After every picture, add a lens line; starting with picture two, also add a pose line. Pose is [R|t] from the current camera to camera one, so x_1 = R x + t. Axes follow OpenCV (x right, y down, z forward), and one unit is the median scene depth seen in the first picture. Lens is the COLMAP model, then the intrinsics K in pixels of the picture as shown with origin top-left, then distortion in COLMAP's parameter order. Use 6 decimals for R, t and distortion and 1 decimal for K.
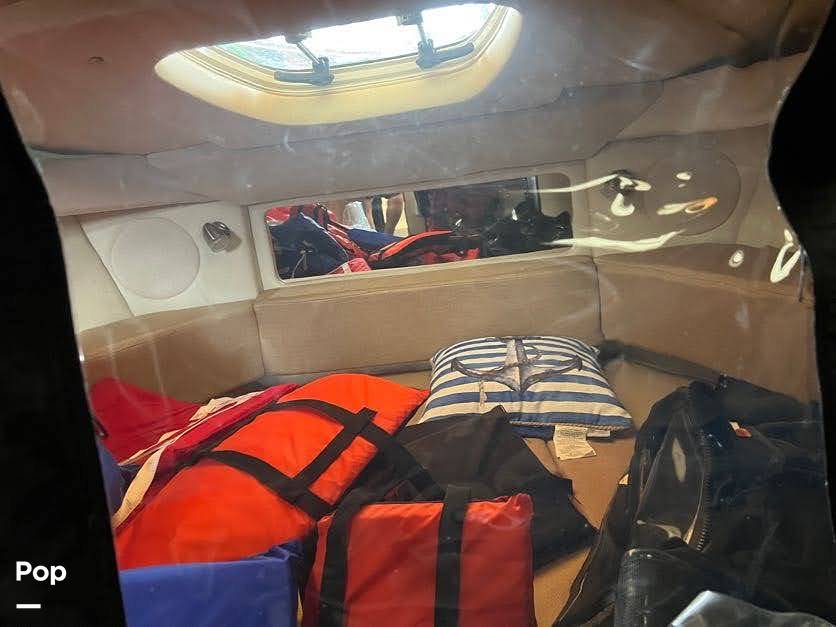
lens RADIAL K [[631.3, 0, 423.4], [0, 631.3, 311.6], [0, 0, 1]] dist [0.056645, -0.072134]
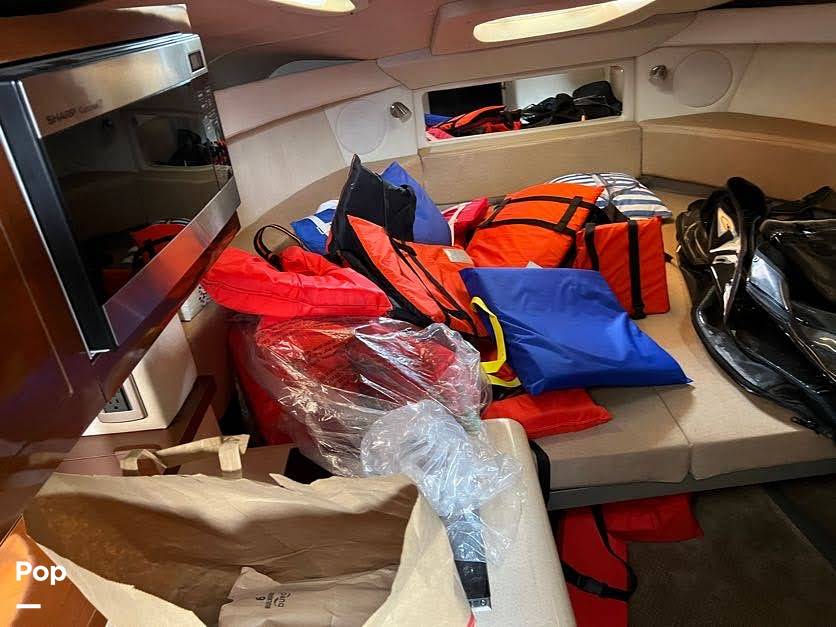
lens RADIAL K [[631.3, 0, 409.4], [0, 631.3, 305.9], [0, 0, 1]] dist [0.056645, -0.072134]
pose [[0.992687, -0.039794, 0.113971, -0.600745], [0.018785, 0.983525, 0.179794, 0.083750], [-0.119248, -0.176338, 0.977080, -0.701992]]
